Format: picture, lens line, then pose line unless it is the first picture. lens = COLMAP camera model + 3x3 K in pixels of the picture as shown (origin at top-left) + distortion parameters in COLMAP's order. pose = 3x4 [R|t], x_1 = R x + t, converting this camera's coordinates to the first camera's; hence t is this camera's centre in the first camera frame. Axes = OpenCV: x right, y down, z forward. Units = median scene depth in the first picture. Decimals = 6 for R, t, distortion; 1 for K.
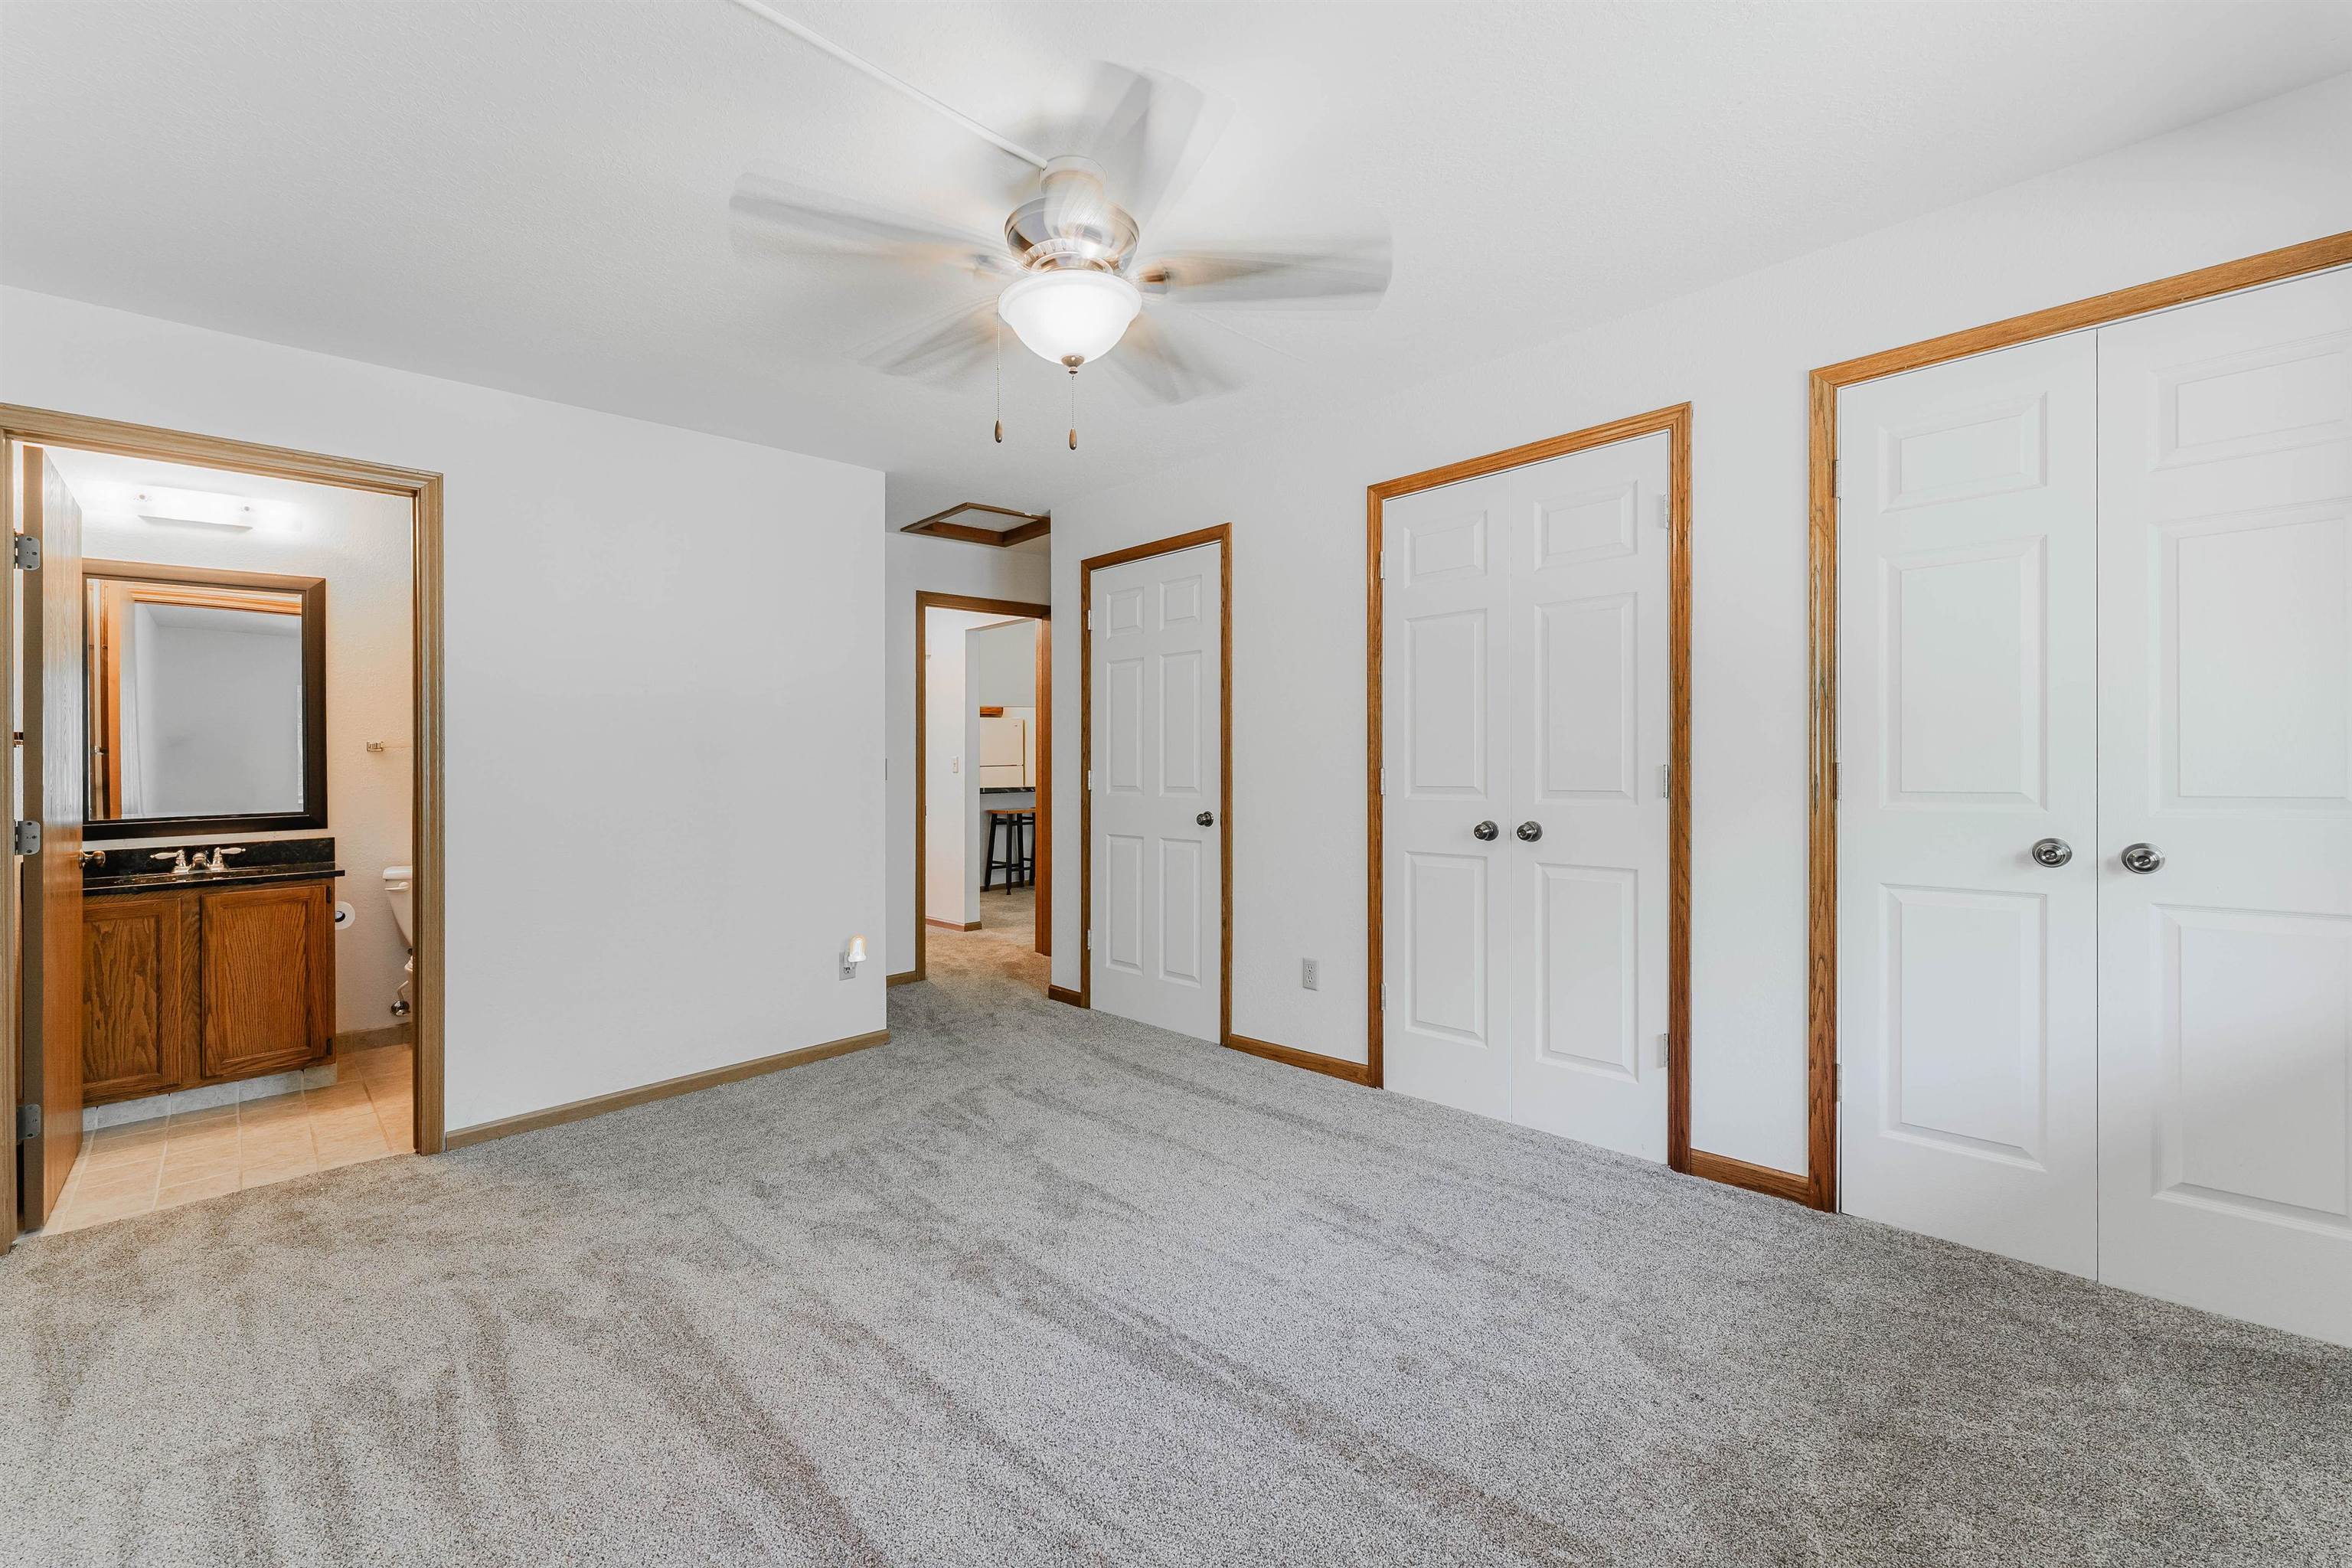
lens RADIAL K [[935.0, 0, 1176.6], [0, 935.0, 778.1], [0, 0, 1]] dist [0.000388, 0.000013]
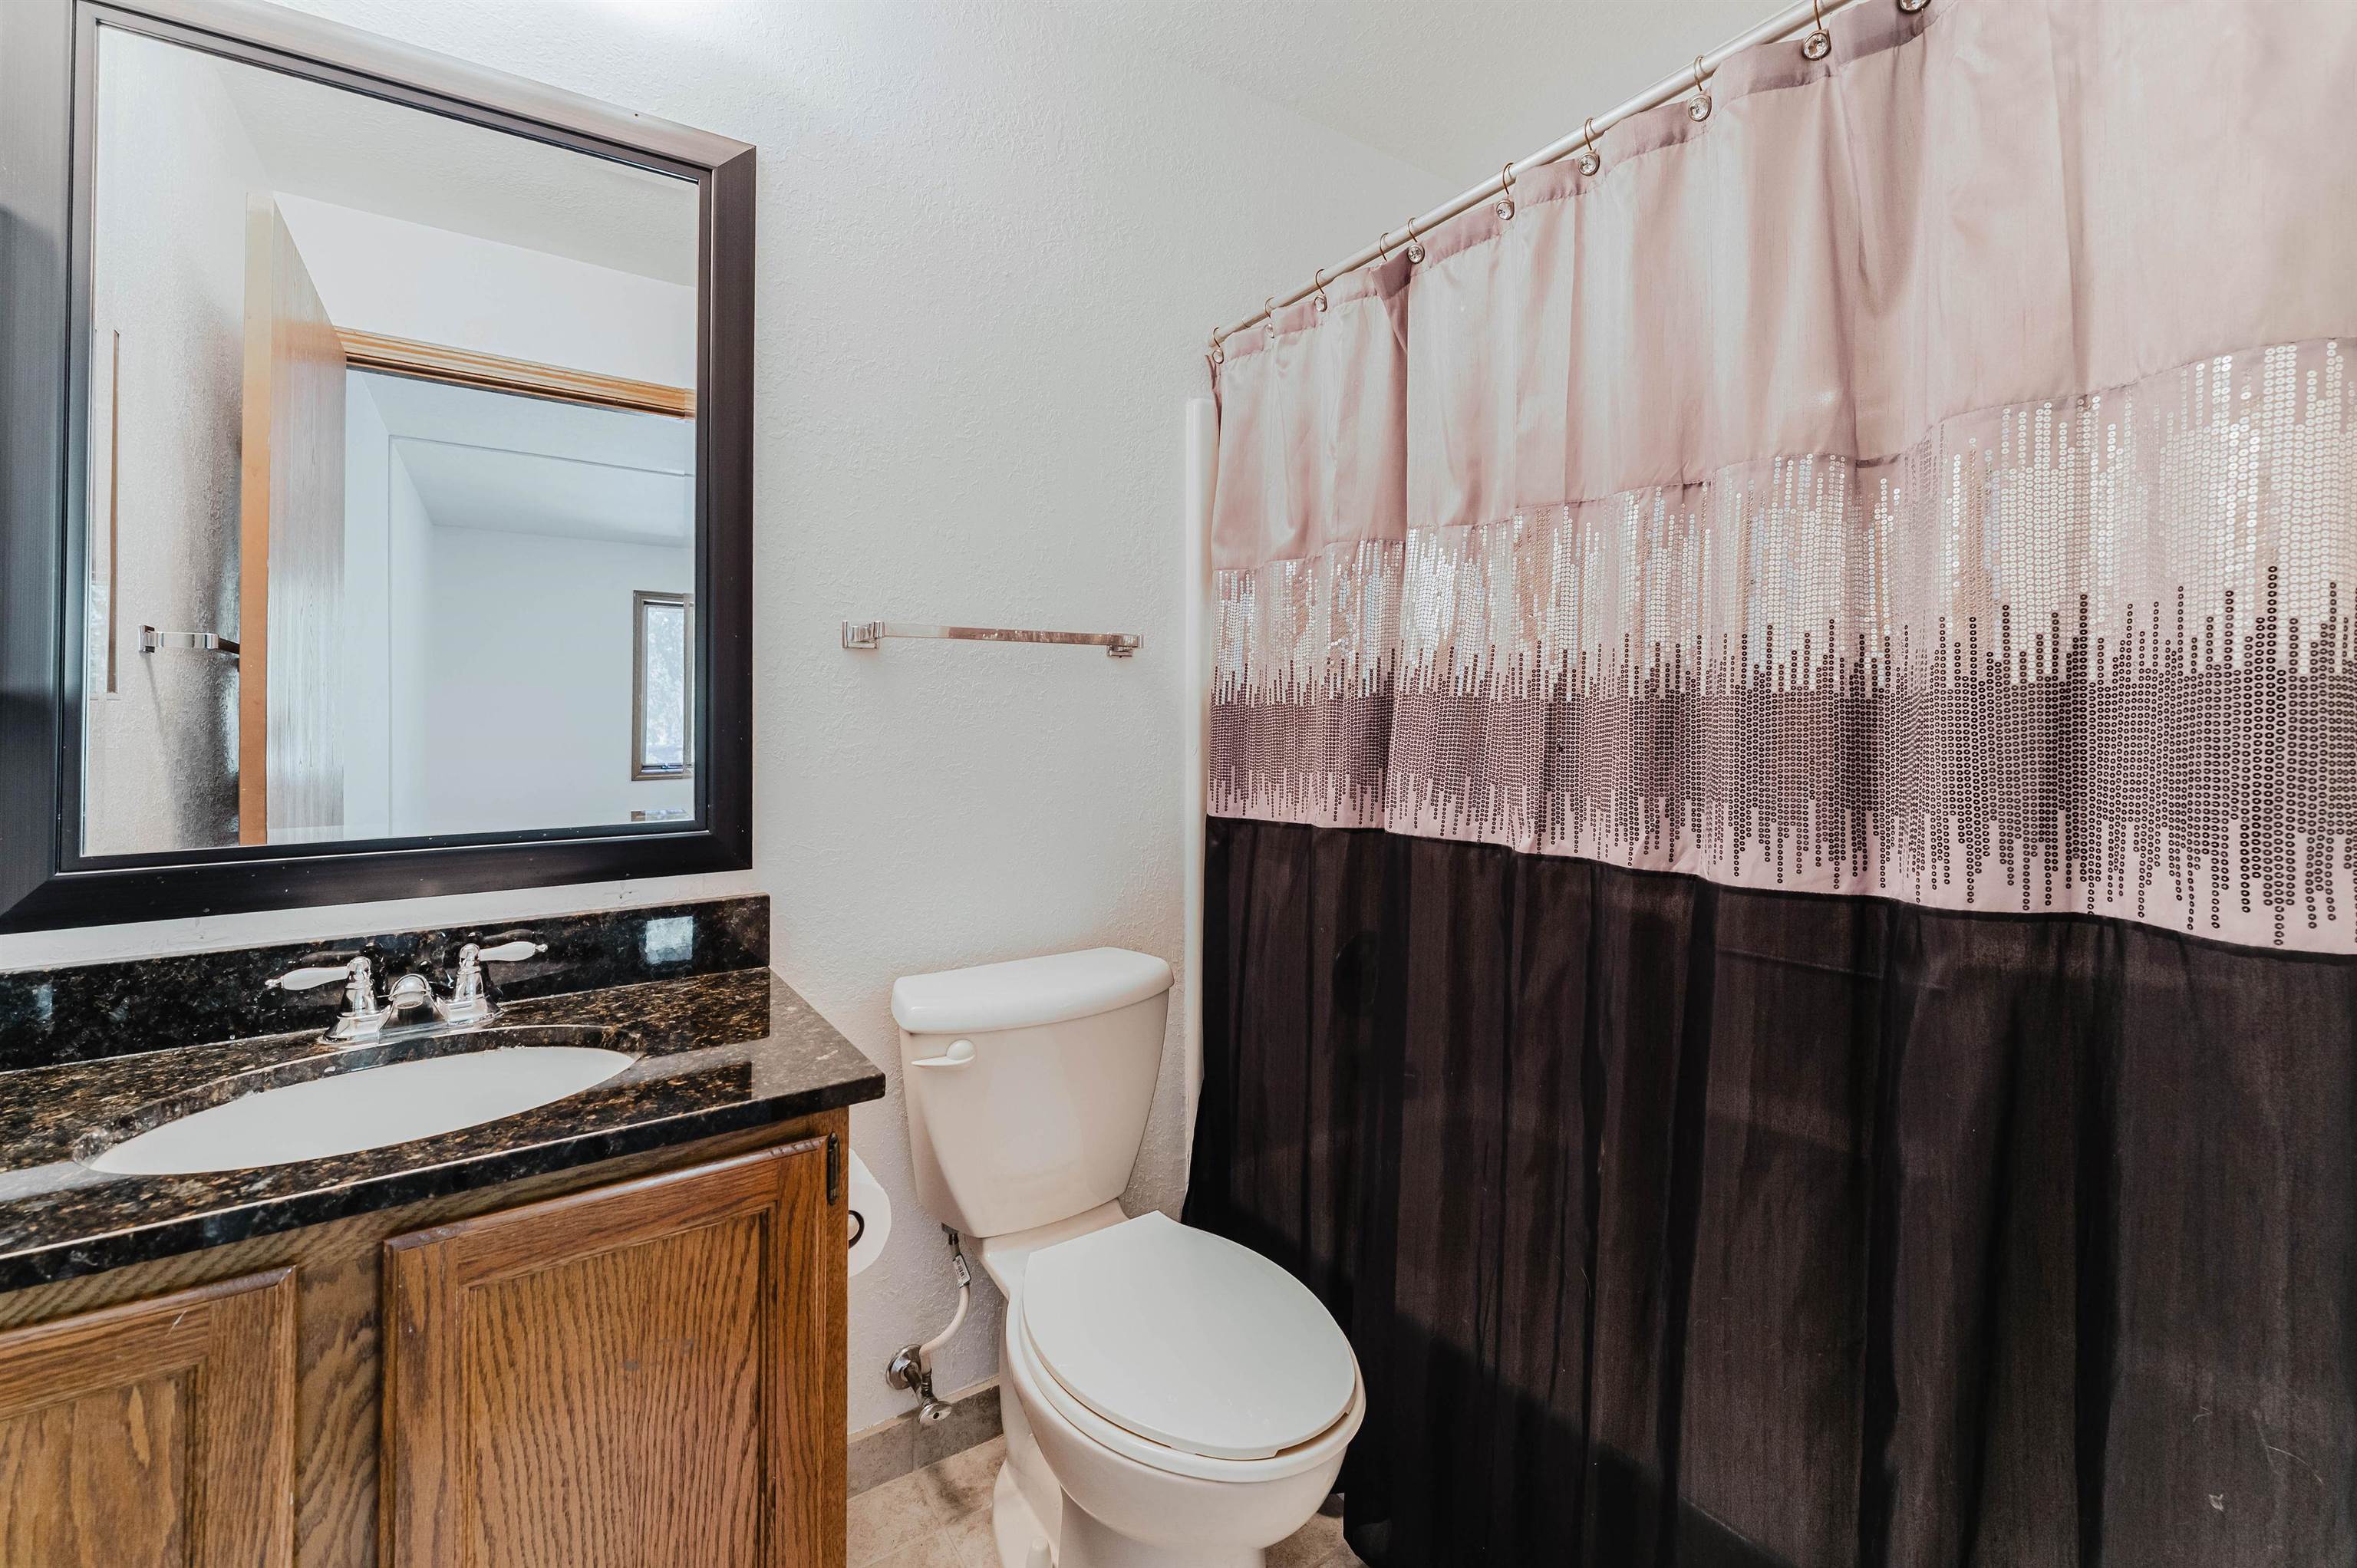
lens RADIAL K [[962.6, 0, 1201.7], [0, 962.6, 732.4], [0, 0, 1]] dist [-0.004183, -0.000286]
pose [[0.985337, 0.011040, -0.170261, -0.750900], [-0.012353, 0.999902, -0.006654, 0.004739], [0.170171, 0.008659, 0.985376, 0.745207]]
